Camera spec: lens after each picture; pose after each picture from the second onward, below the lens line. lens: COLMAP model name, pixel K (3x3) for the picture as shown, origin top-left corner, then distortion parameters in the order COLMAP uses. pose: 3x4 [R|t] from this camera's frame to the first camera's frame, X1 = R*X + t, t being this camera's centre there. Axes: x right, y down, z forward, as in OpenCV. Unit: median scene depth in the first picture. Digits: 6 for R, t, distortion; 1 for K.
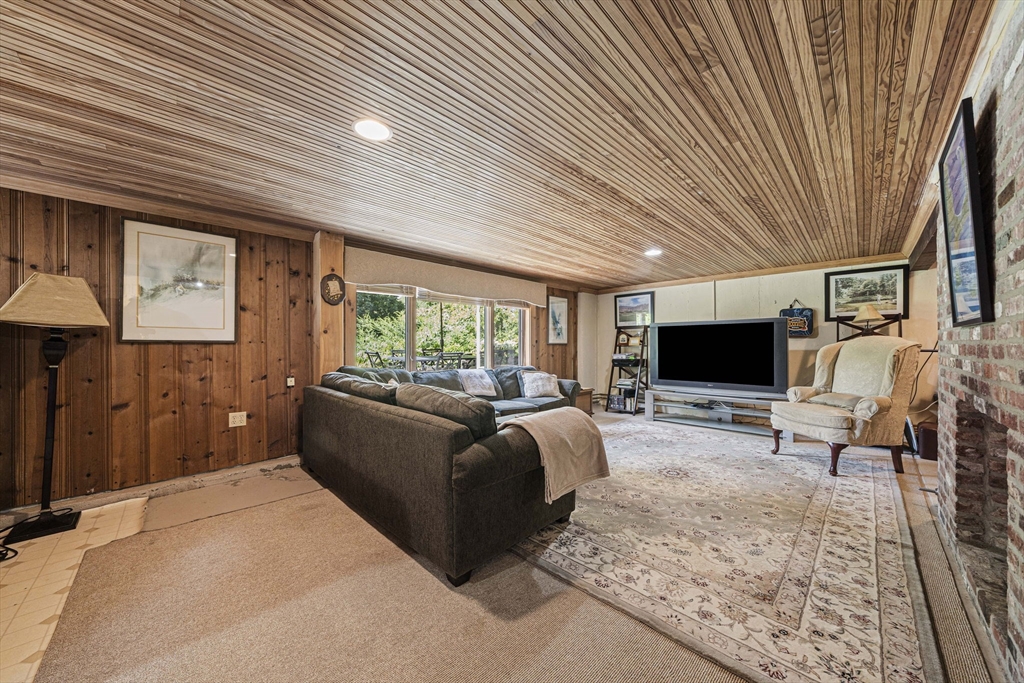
lens RADIAL K [[360.0, 0, 507.6], [0, 360.0, 345.4], [0, 0, 1]] dist [-0.000334, 0.000004]
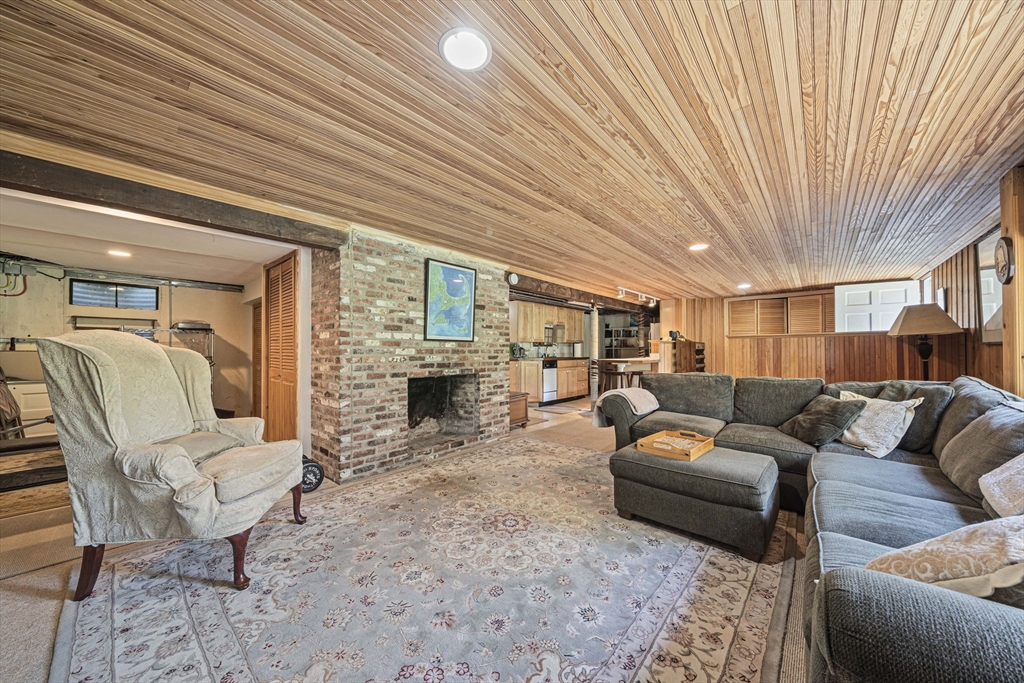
lens RADIAL K [[360.0, 0, 510.1], [0, 360.0, 347.2], [0, 0, 1]] dist [-0.000334, 0.000004]
pose [[-0.997285, 0.002478, -0.073594, 0.650882], [0.003356, 0.999925, -0.011810, 0.007975], [0.073559, -0.012025, -0.997218, 2.198003]]
